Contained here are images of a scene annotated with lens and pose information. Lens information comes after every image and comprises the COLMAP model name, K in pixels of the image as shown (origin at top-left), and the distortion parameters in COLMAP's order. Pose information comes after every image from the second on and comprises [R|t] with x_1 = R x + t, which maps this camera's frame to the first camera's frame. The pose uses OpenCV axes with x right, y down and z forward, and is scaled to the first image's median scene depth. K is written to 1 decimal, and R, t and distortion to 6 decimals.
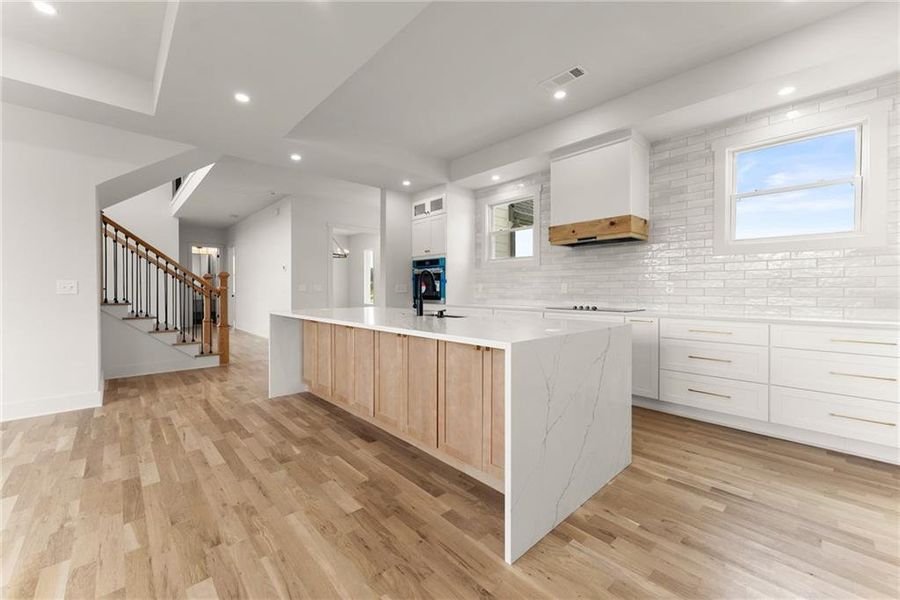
lens RADIAL K [[363.4, 0, 452.9], [0, 363.4, 295.7], [0, 0, 1]] dist [-0.001163, -0.000650]
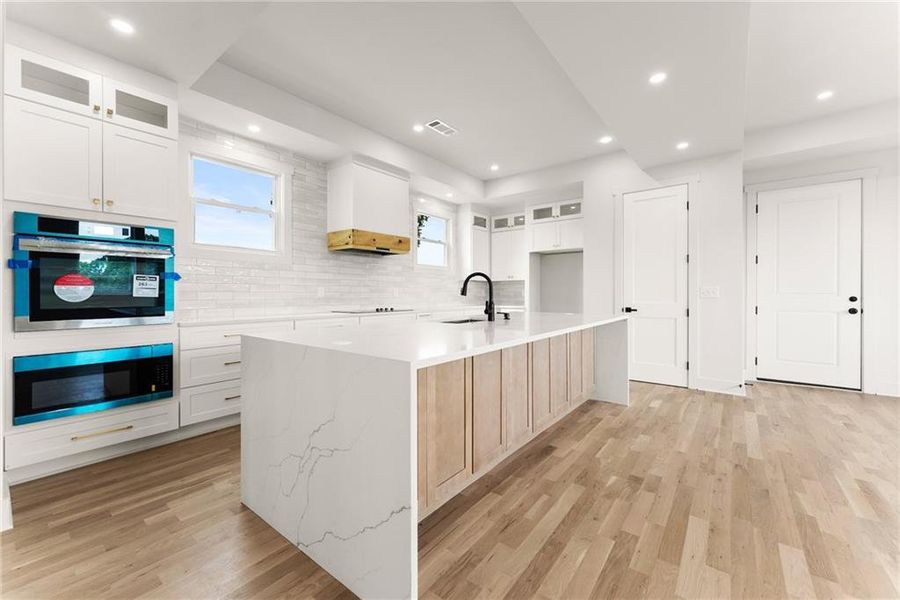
lens RADIAL K [[363.4, 0, 449.7], [0, 363.4, 294.2], [0, 0, 1]] dist [-0.001163, -0.000650]
pose [[-0.156460, -0.000573, 0.987684, -1.183700], [0.017623, 0.999839, 0.003372, -0.022550], [-0.987527, 0.017934, -0.156424, 1.461751]]
